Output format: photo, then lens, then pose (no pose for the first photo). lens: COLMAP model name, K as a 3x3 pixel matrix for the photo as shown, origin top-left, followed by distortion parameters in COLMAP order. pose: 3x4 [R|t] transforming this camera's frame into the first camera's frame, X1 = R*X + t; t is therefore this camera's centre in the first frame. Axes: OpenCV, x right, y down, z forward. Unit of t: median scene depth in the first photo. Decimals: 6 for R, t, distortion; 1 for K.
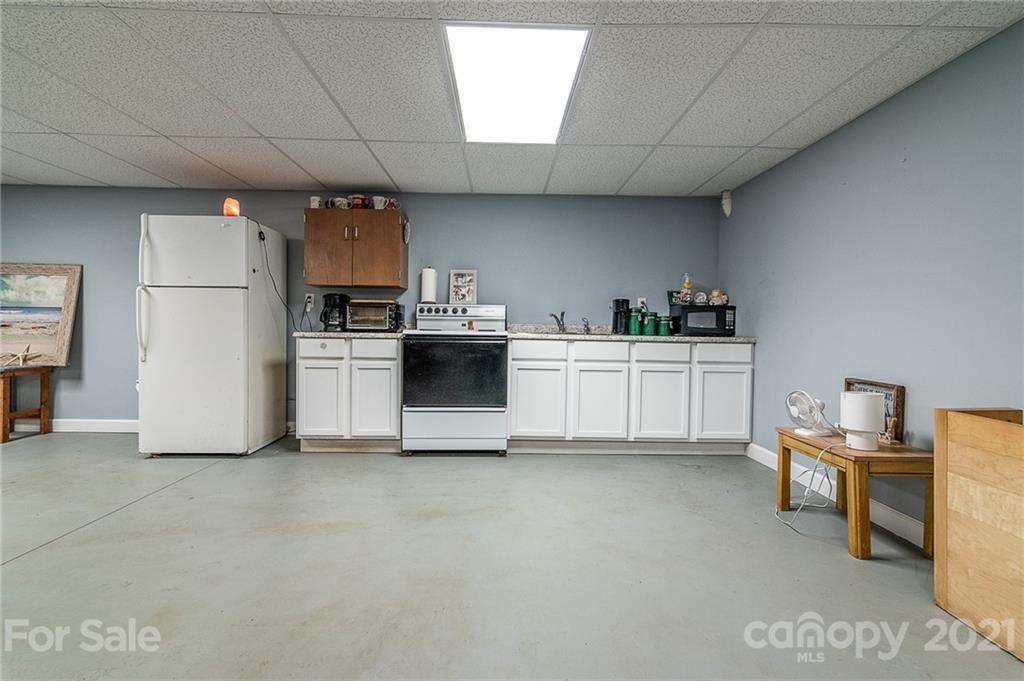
lens RADIAL K [[495.7, 0, 509.9], [0, 495.7, 336.6], [0, 0, 1]] dist [0.002226, -0.006006]
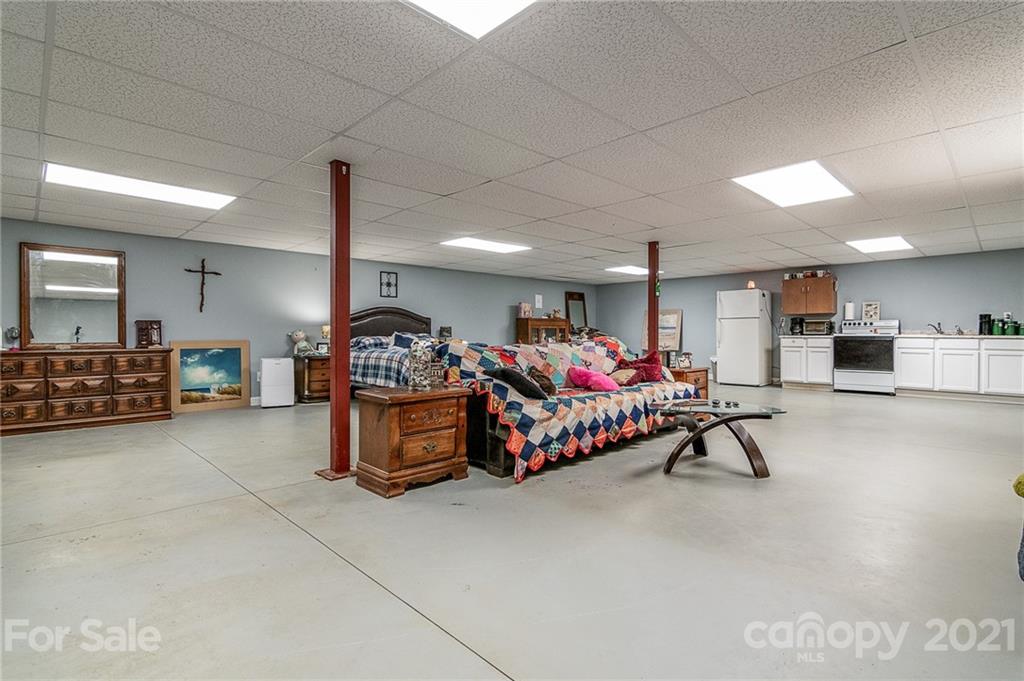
lens RADIAL K [[495.7, 0, 503.6], [0, 495.7, 336.5], [0, 0, 1]] dist [0.002226, -0.006006]
pose [[0.694154, -0.010484, -0.719750, 0.312131], [0.001225, 0.999910, -0.013383, 0.022252], [0.719826, 0.008408, 0.694104, -1.415407]]
